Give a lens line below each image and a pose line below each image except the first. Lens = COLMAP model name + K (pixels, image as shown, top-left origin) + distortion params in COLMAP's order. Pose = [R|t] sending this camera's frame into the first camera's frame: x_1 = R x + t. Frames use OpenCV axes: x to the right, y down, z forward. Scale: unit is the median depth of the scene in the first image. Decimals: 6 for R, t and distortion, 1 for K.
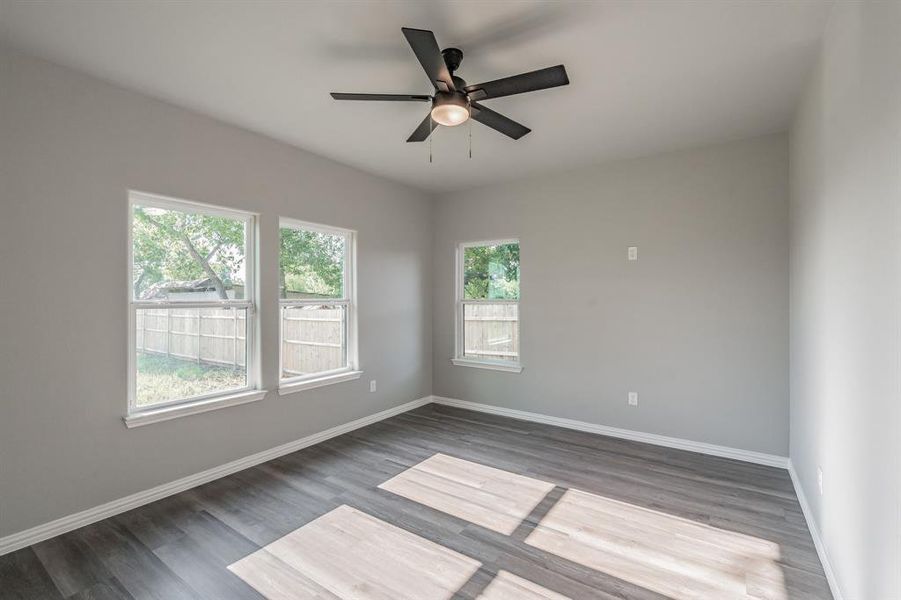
lens RADIAL K [[399.7, 0, 439.1], [0, 399.7, 297.6], [0, 0, 1]] dist [0.009953, -0.000102]
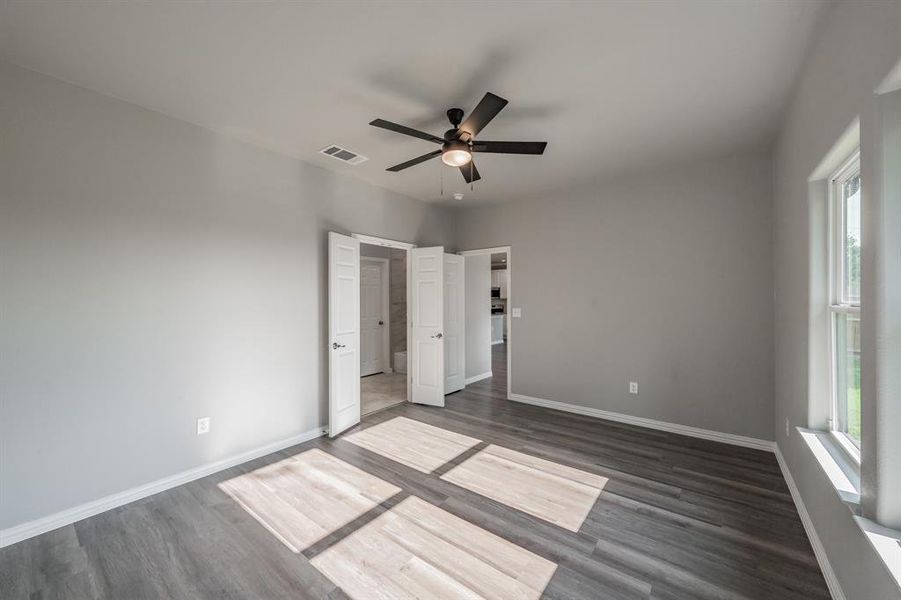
lens RADIAL K [[342.9, 0, 436.2], [0, 342.9, 301.0], [0, 0, 1]] dist [-0.000567, -0.000068]
pose [[-0.997514, 0.002547, 0.070422, 0.012749], [0.002251, 0.999988, -0.004282, 0.004118], [-0.070432, -0.004113, -0.997508, 1.511119]]
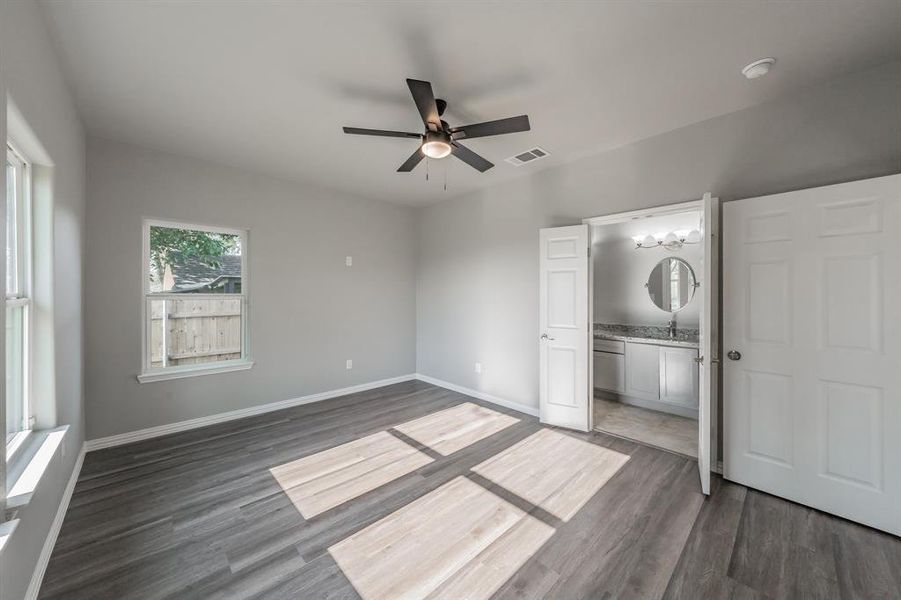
lens RADIAL K [[321.8, 0, 451.1], [0, 321.8, 292.8], [0, 0, 1]] dist [0.000708, 0.000042]
pose [[0.198488, 0.004037, 0.980095, -0.702067], [-0.007994, 0.999965, -0.002500, -0.000668], [-0.980071, -0.007339, 0.198514, 0.535503]]
